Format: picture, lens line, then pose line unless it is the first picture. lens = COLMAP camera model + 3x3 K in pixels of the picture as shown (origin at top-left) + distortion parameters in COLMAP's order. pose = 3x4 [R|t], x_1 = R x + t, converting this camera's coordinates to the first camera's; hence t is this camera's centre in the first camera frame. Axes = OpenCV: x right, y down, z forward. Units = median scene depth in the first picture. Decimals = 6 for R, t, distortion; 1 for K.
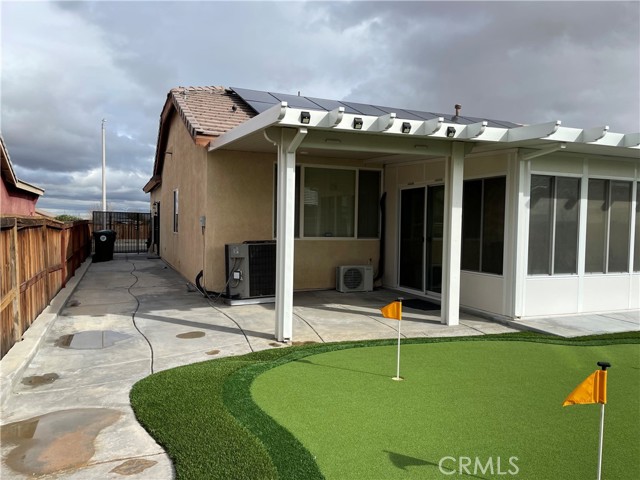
lens RADIAL K [[450.9, 0, 320.0], [0, 450.9, 244.8], [0, 0, 1]] dist [-0.007777, -0.002680]
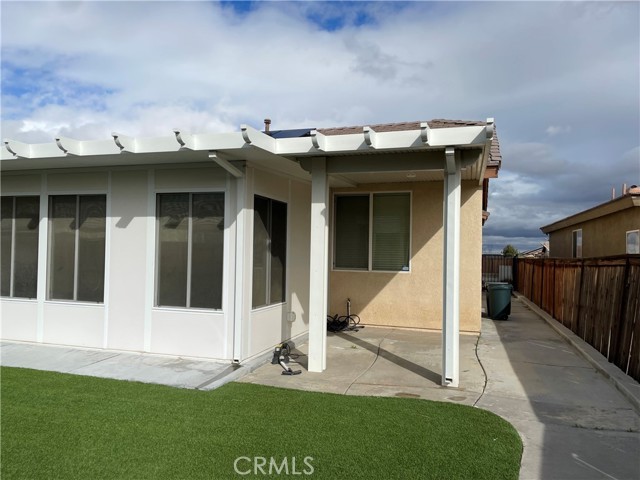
lens RADIAL K [[487.2, 0, 318.2], [0, 487.2, 241.2], [0, 0, 1]] dist [0.041563, -0.045583]
pose [[0.797025, -0.020260, -0.603606, 1.585568], [-0.032536, 0.996545, -0.076411, 0.004460], [0.603069, 0.080540, 0.793613, 0.526034]]
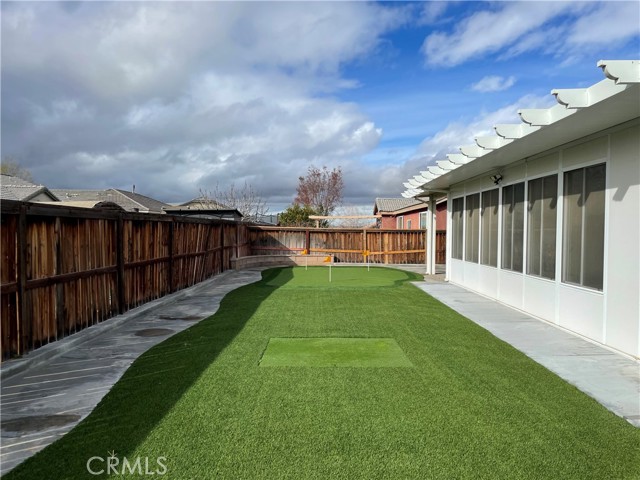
lens RADIAL K [[487.2, 0, 318.5], [0, 487.2, 240.4], [0, 0, 1]] dist [0.041563, -0.045583]
pose [[-0.333732, -0.000808, -0.942668, 1.597639], [-0.067559, 0.997449, 0.023063, -0.004835], [0.940244, 0.071382, -0.332935, 0.851105]]
